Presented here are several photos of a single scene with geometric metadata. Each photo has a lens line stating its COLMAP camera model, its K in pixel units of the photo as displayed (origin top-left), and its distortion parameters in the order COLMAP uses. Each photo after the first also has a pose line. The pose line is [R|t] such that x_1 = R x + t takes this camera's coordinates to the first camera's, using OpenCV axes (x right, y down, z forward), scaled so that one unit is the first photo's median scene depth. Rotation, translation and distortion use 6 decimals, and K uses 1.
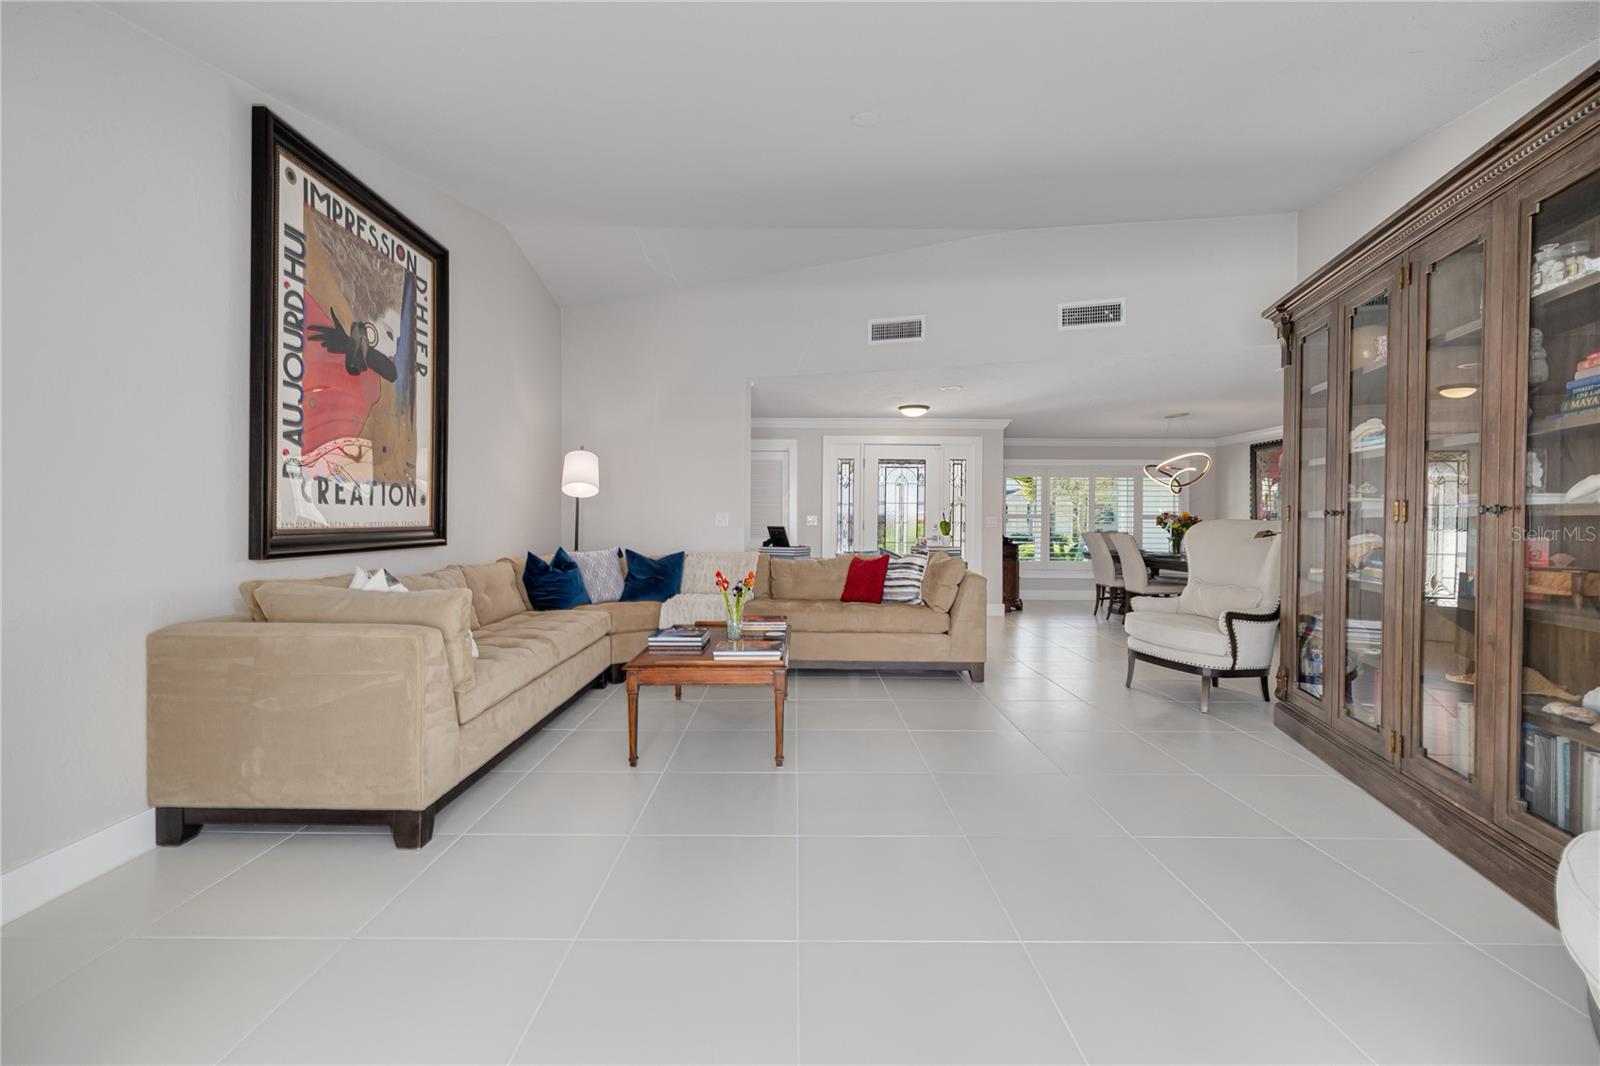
lens RADIAL K [[665.2, 0, 799.7], [0, 665.2, 526.5], [0, 0, 1]] dist [0.001807, -0.000005]
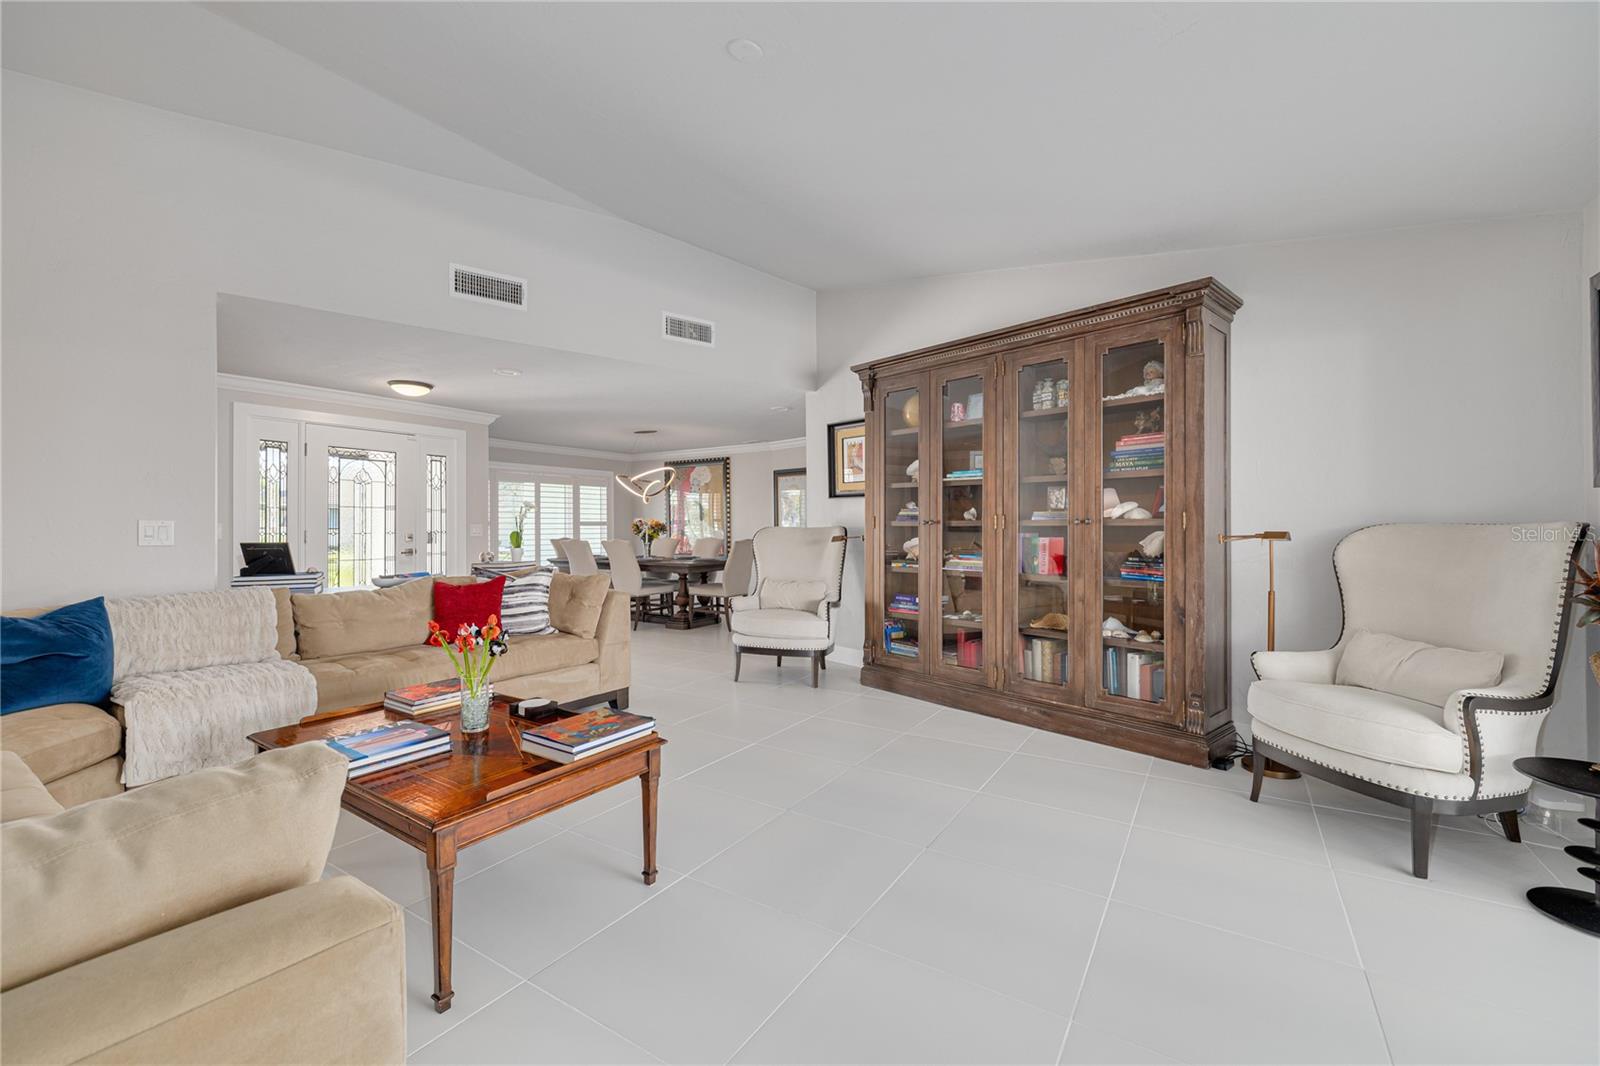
lens RADIAL K [[665.2, 0, 799.7], [0, 665.2, 526.5], [0, 0, 1]] dist [0.001807, -0.000005]
pose [[0.550059, -0.007124, 0.835095, -0.671840], [0.013522, 0.999909, -0.000376, -0.019836], [-0.835016, 0.011499, 0.550105, 0.582805]]
